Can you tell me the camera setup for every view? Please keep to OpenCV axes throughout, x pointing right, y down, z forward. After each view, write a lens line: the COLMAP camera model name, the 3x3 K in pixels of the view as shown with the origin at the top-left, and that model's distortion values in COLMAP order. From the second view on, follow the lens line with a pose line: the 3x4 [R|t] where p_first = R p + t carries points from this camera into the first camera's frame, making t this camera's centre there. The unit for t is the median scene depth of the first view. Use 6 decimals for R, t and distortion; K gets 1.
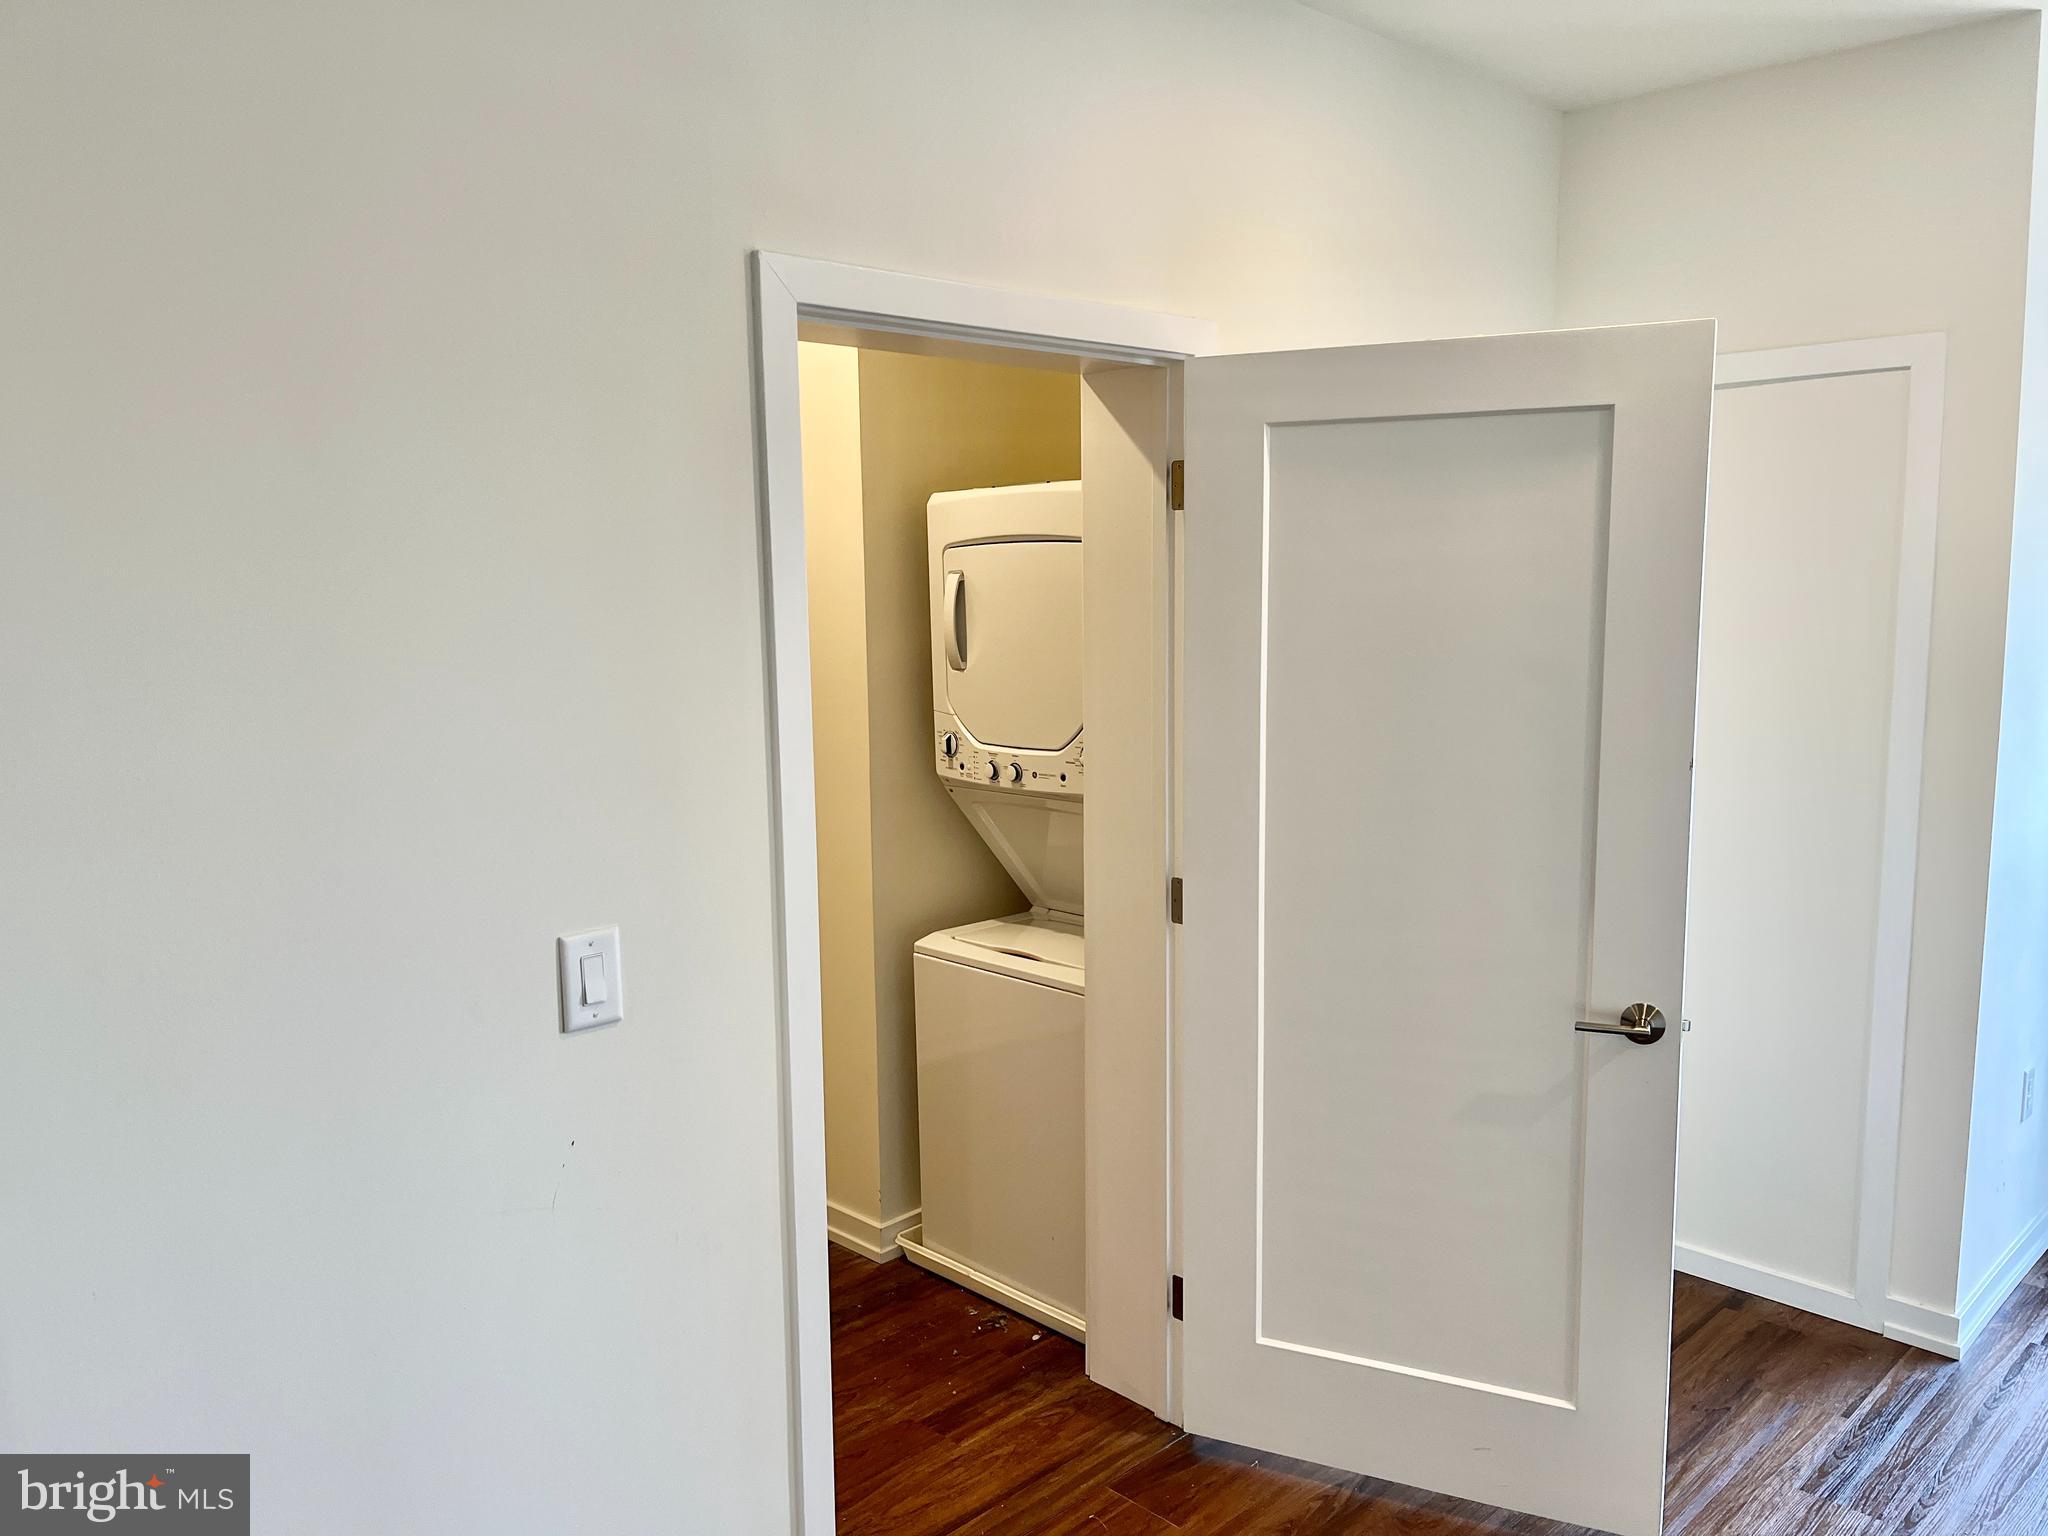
lens RADIAL K [[1556.5, 0, 1024.0], [0, 1556.5, 768.0], [0, 0, 1]] dist [-0.007819, -0.014786]
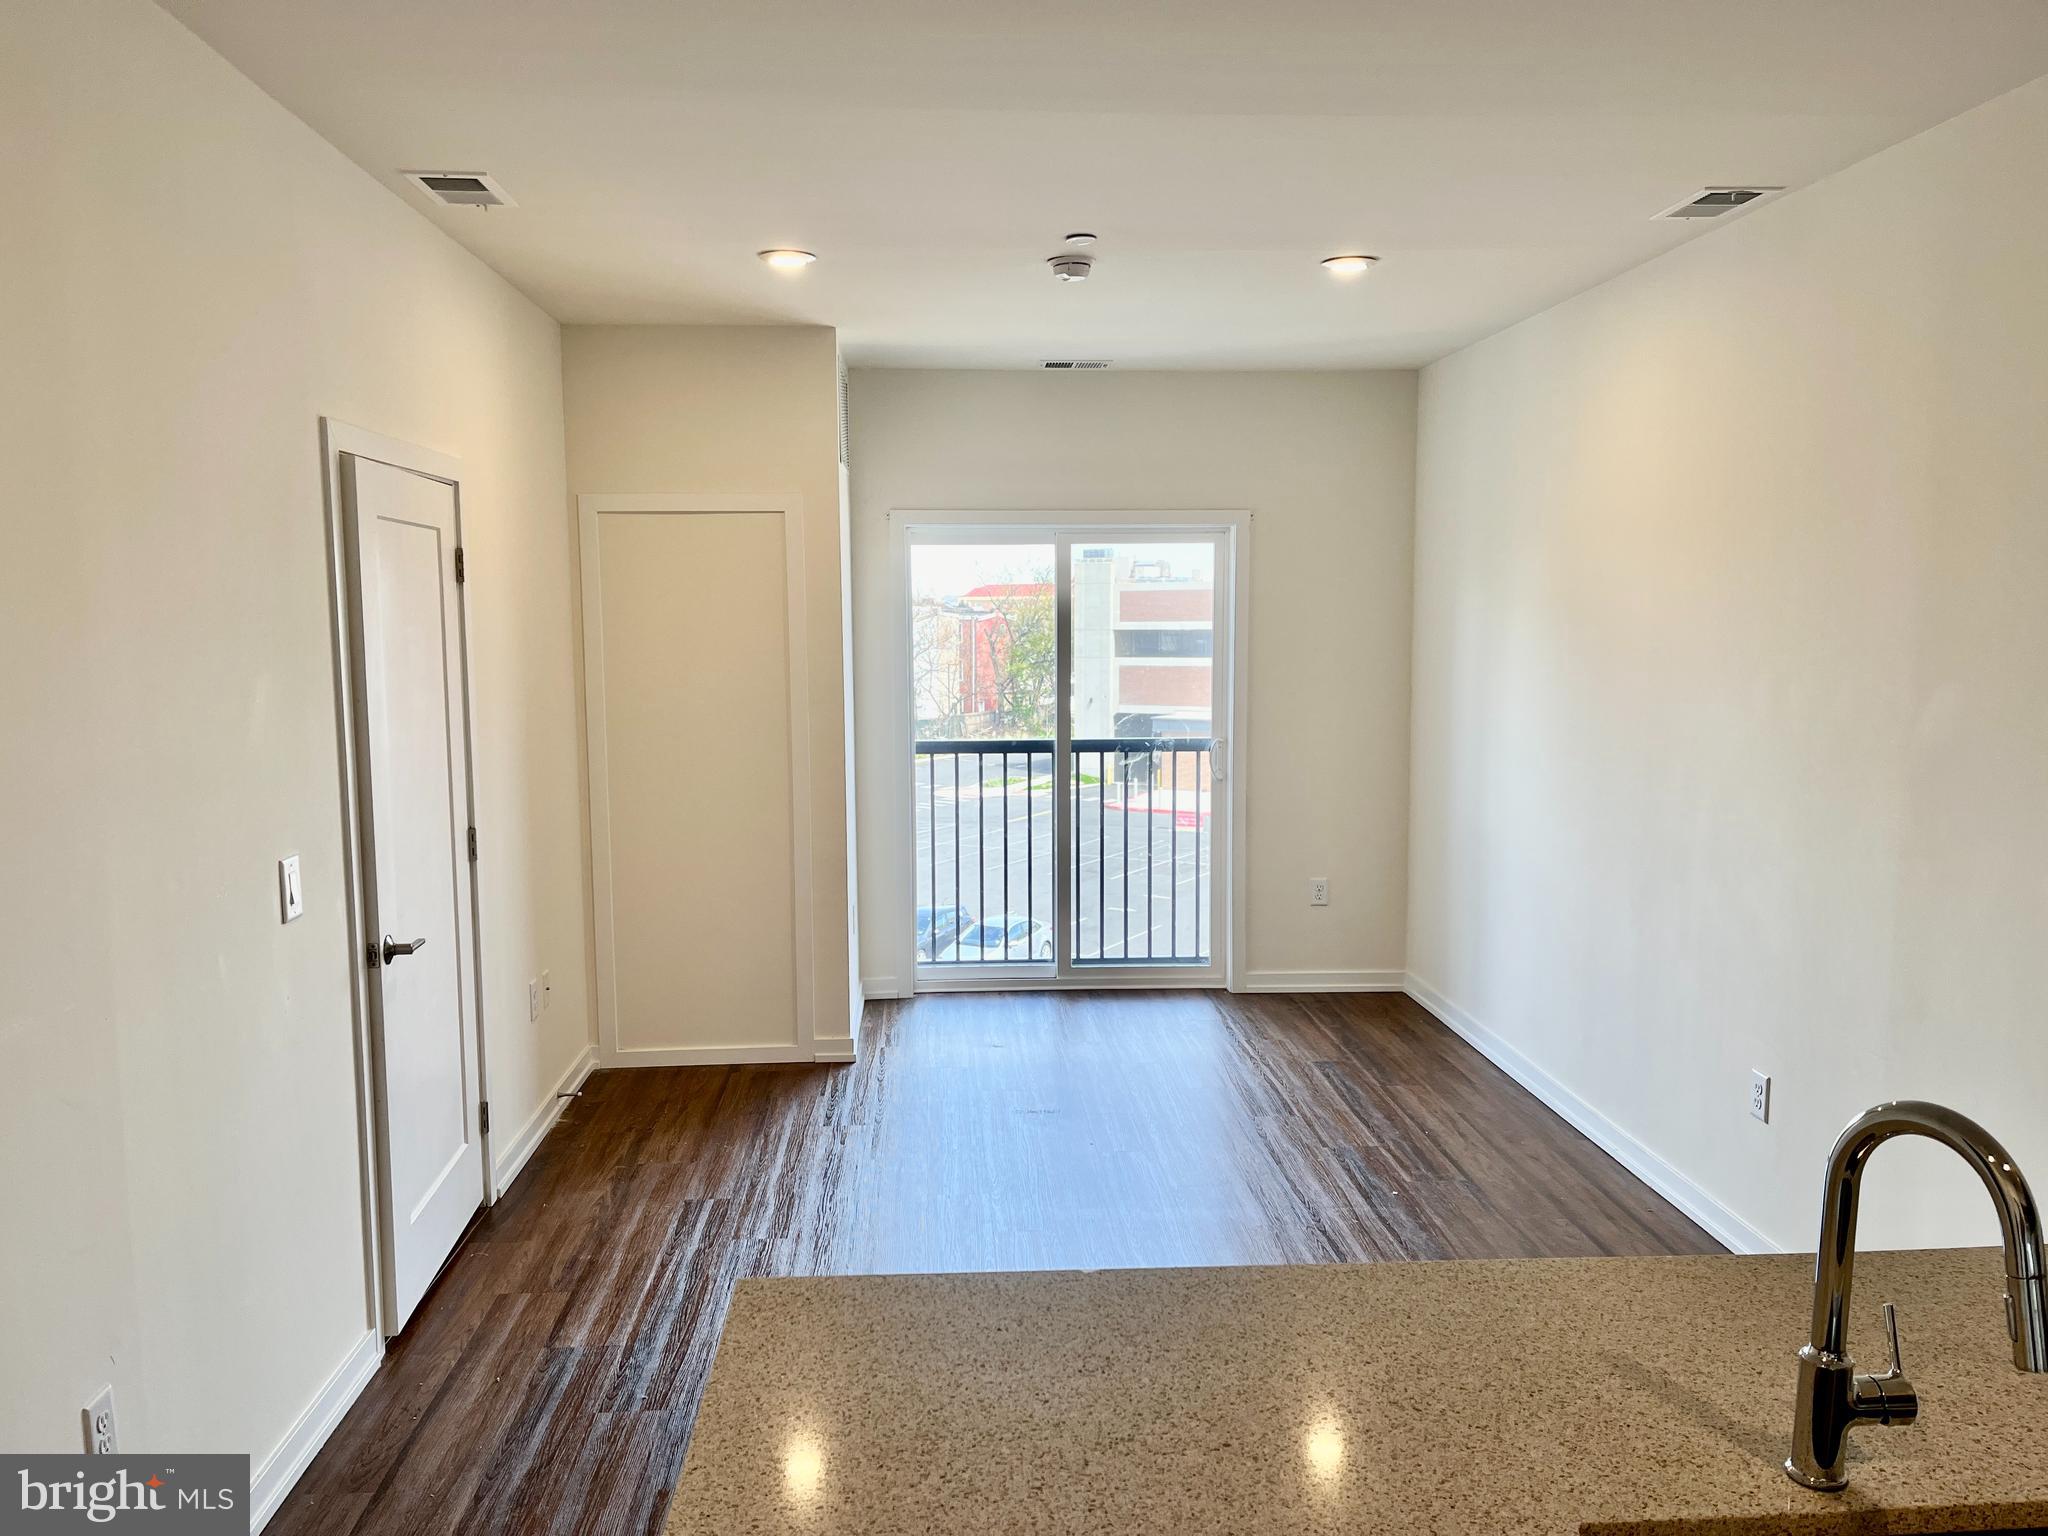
lens RADIAL K [[1556.5, 0, 1024.0], [0, 1556.5, 768.0], [0, 0, 1]] dist [-0.007819, -0.014786]
pose [[0.660213, -0.070052, 0.747805, -0.596985], [0.086784, 0.996087, 0.016691, 0.034704], [-0.746048, 0.053877, 0.663709, -0.358318]]
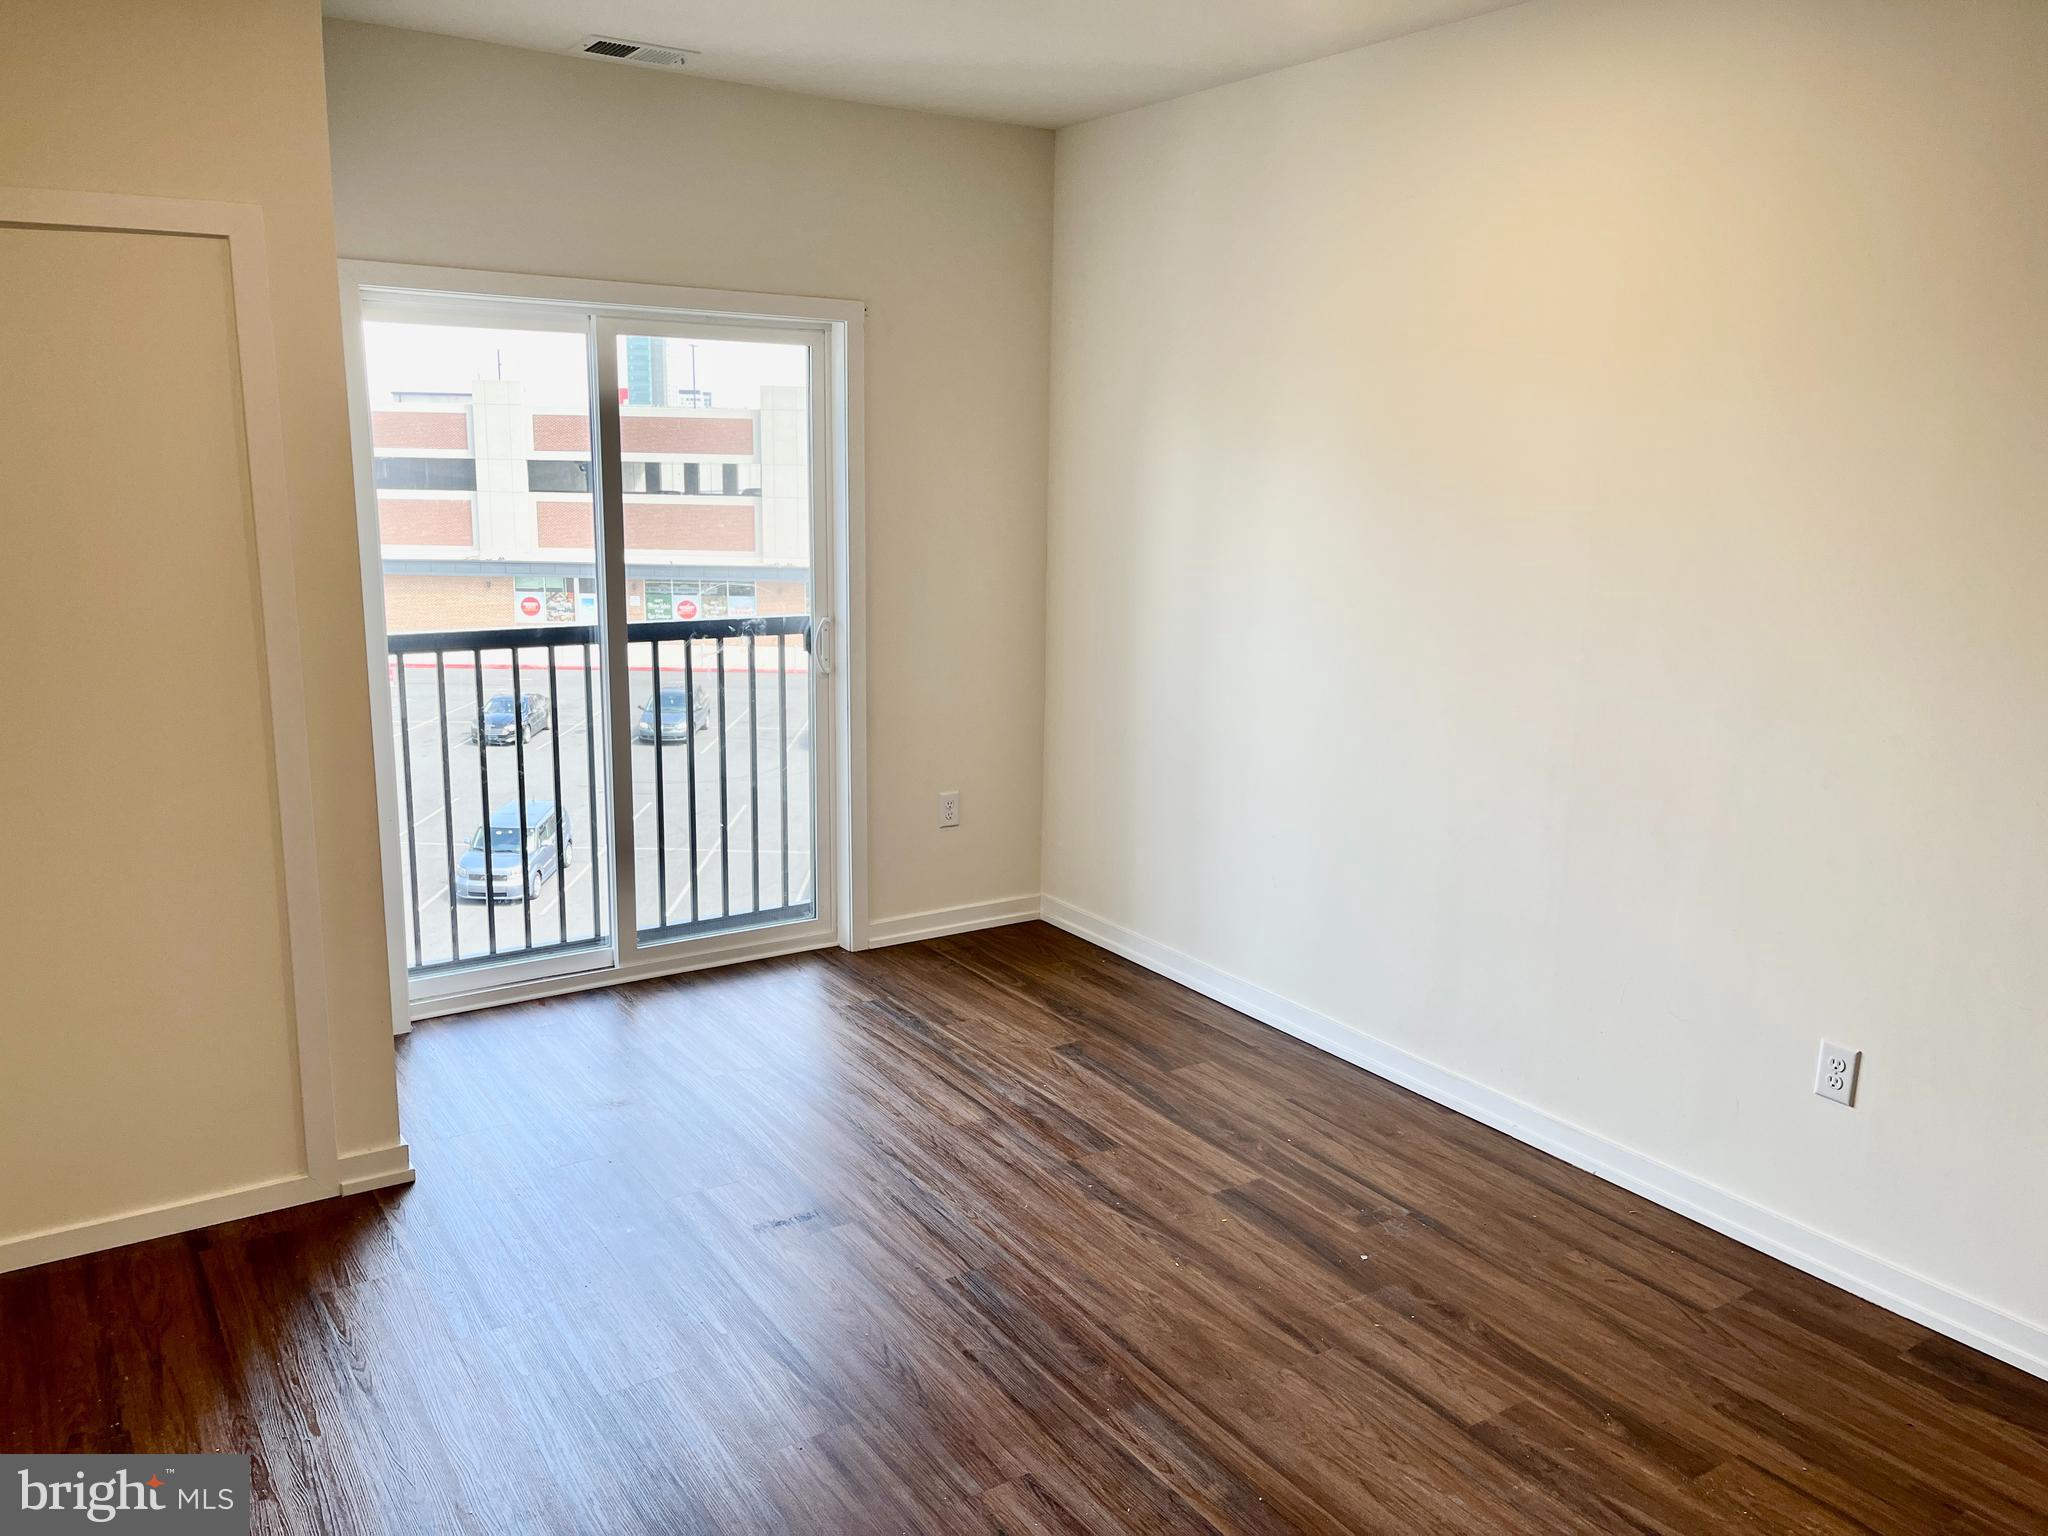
lens RADIAL K [[1545.9, 0, 1025.9], [0, 1545.9, 757.8], [0, 0, 1]] dist [0.089710, -0.151321]
pose [[0.190615, -0.180289, 0.964967, -0.325170], [0.094070, 0.981822, 0.164856, -0.048589], [-0.977147, 0.059350, 0.204110, 0.352078]]
